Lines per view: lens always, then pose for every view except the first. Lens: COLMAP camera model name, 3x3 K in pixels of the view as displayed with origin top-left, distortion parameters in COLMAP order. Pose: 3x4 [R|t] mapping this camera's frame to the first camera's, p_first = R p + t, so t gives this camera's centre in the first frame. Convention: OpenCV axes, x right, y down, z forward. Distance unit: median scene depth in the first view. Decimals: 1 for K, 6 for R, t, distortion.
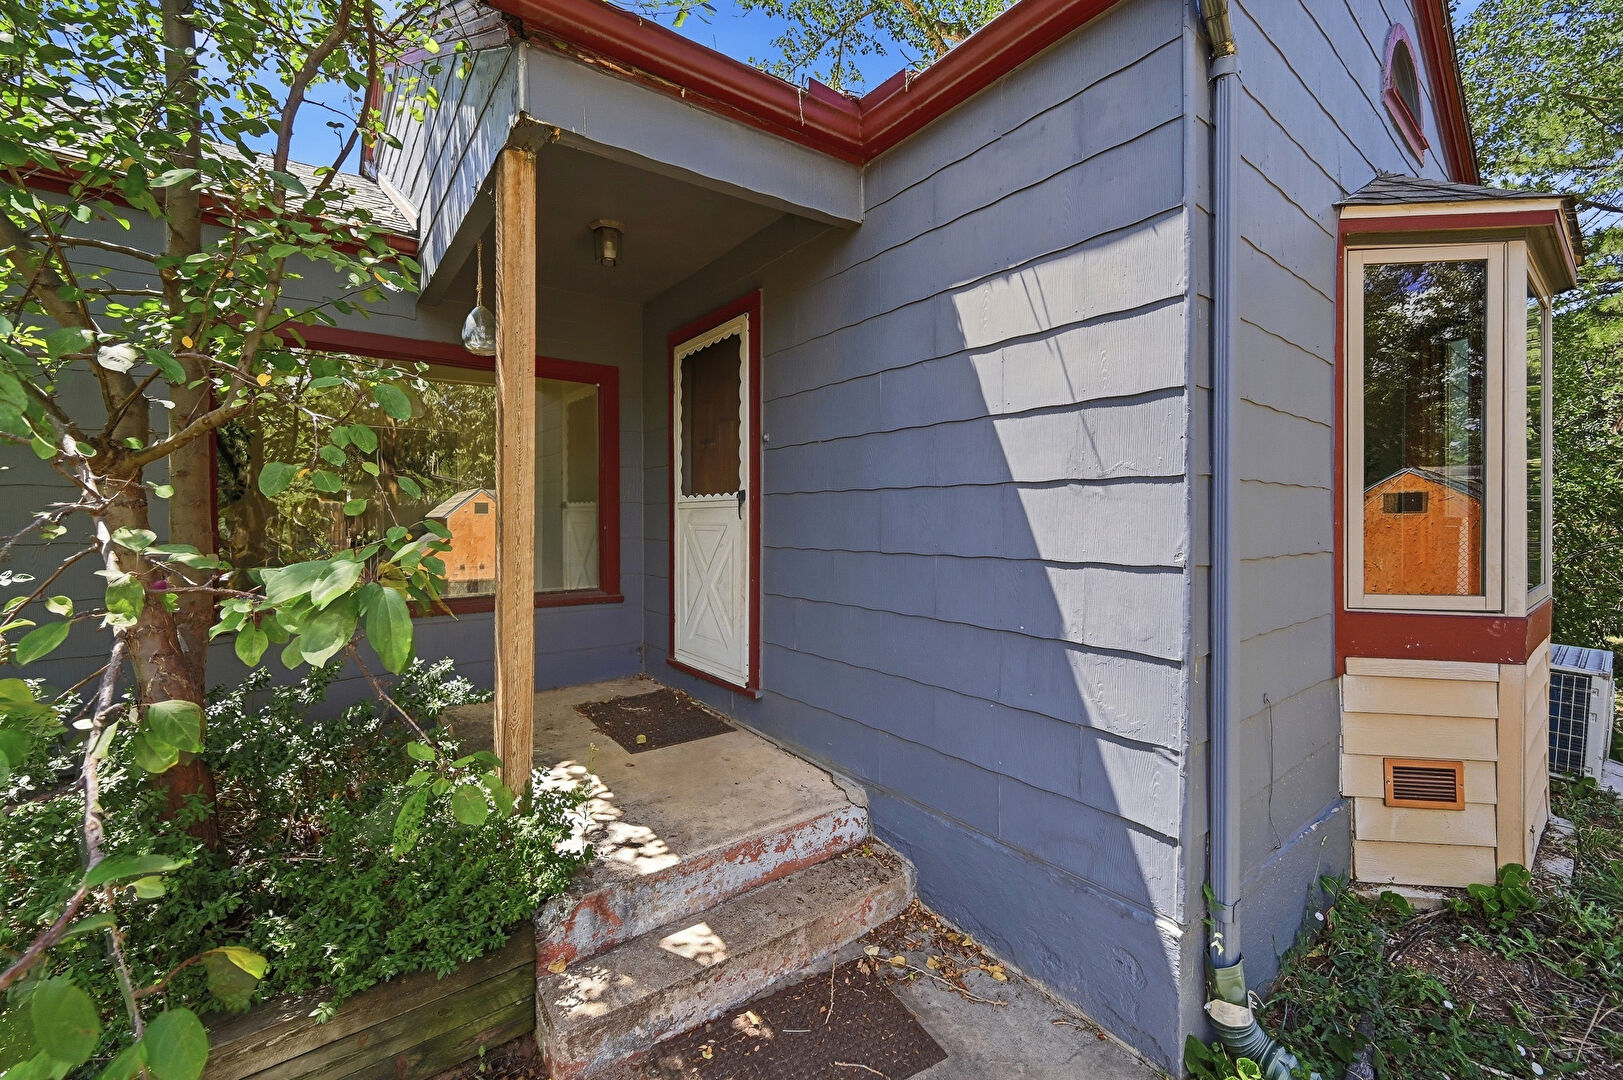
lens RADIAL K [[649.4, 0, 803.0], [0, 649.4, 527.7], [0, 0, 1]] dist [-0.005212, -0.001196]
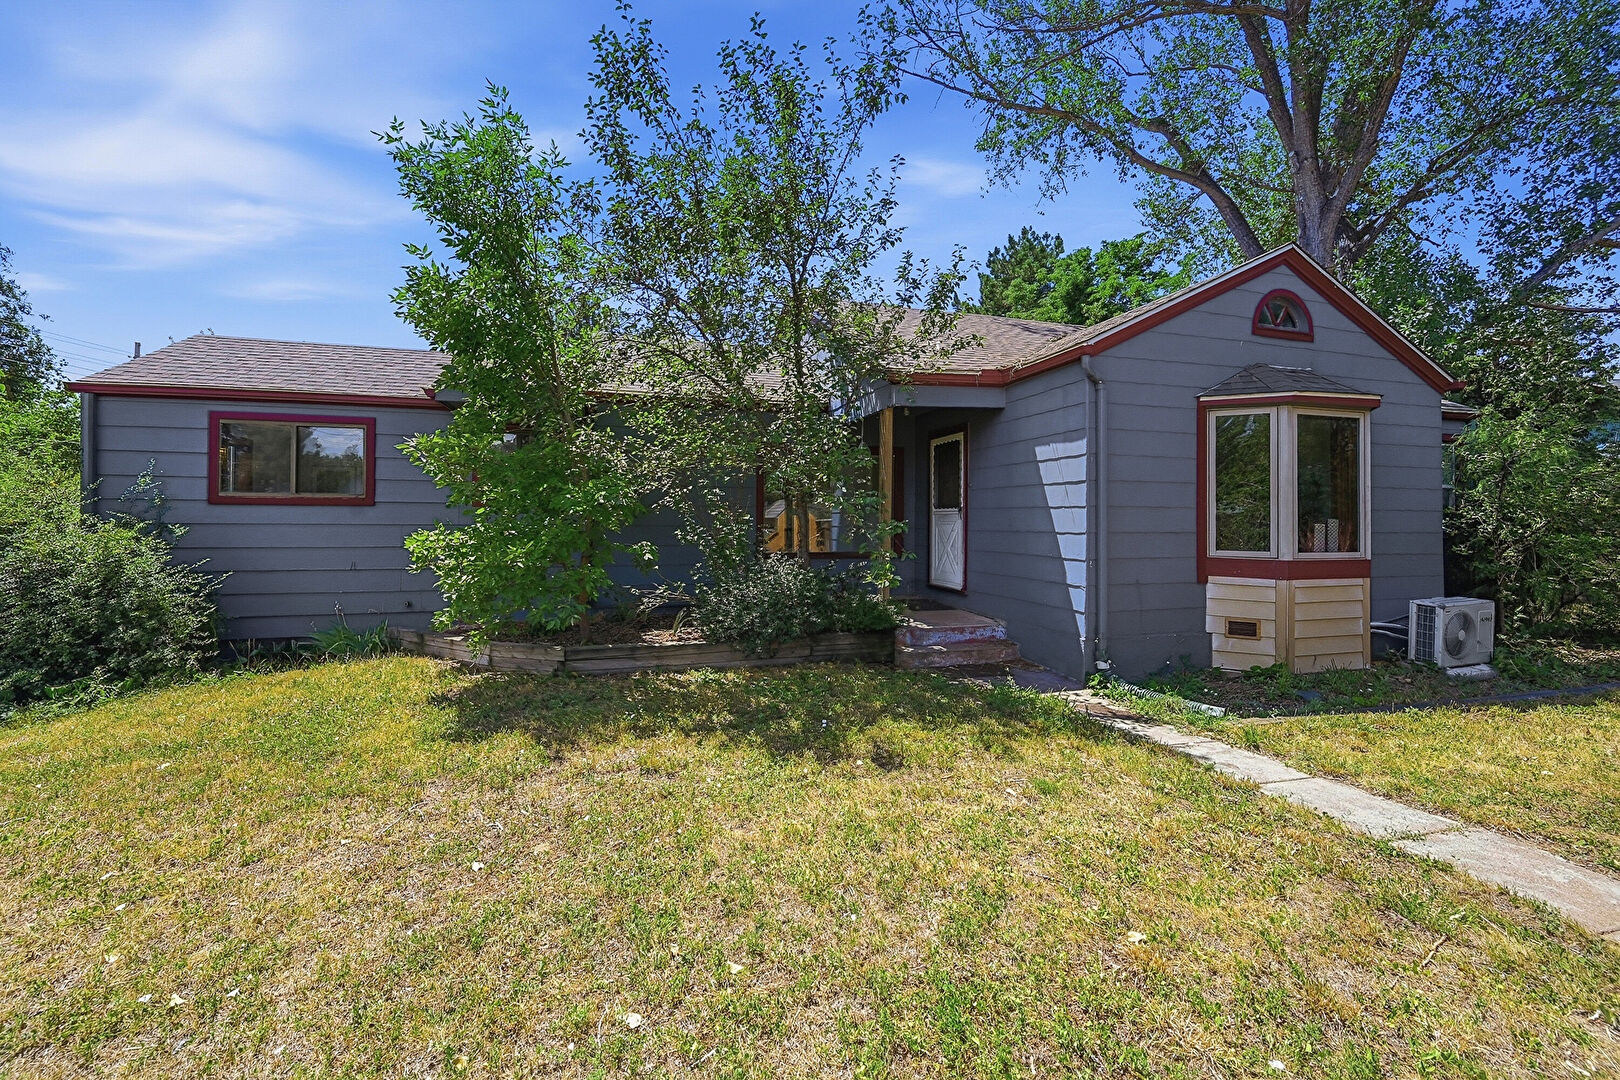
lens RADIAL K [[648.2, 0, 805.0], [0, 648.2, 521.2], [0, 0, 1]] dist [-0.005212, -0.001196]
pose [[0.934395, 0.004740, -0.356206, 0.284992], [-0.010811, 0.999828, -0.015053, 0.046427], [0.356073, 0.017917, 0.934286, -1.857891]]
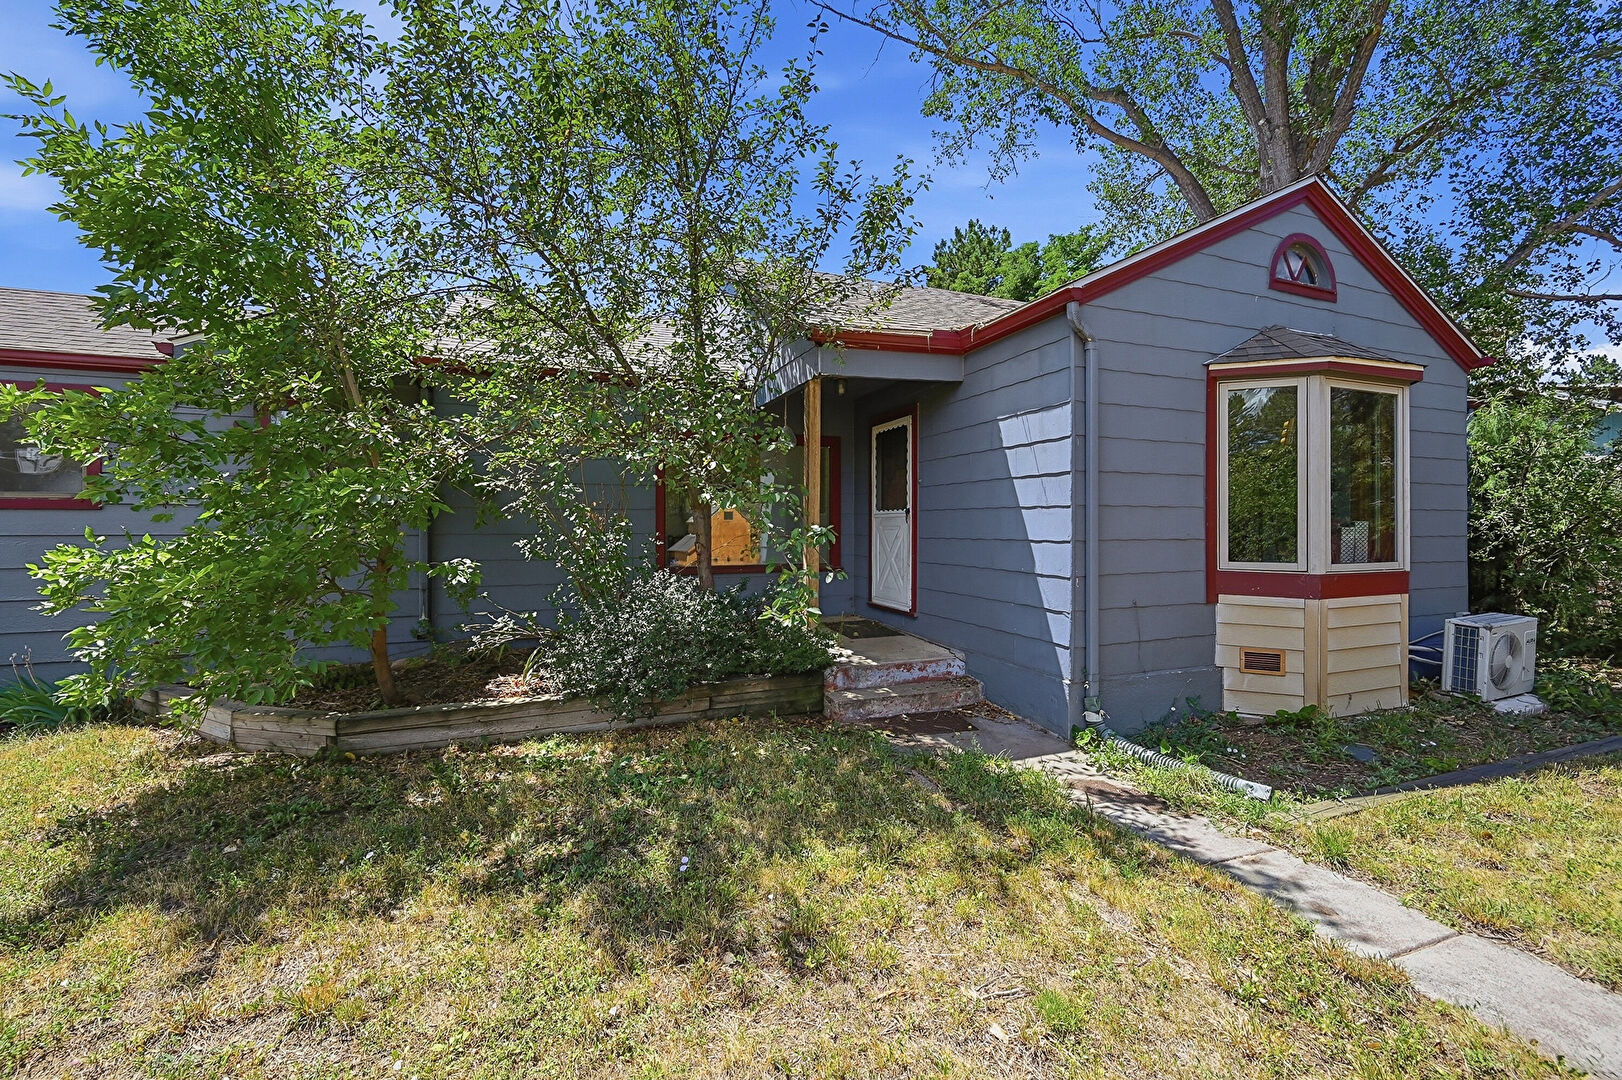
lens RADIAL K [[649.0, 0, 806.1], [0, 649.0, 532.3], [0, 0, 1]] dist [-0.005212, -0.001196]
pose [[0.959987, 0.002251, -0.280036, 0.202067], [-0.003271, 0.999990, -0.003172, 0.026067], [0.280026, 0.003961, 0.959984, -1.204684]]
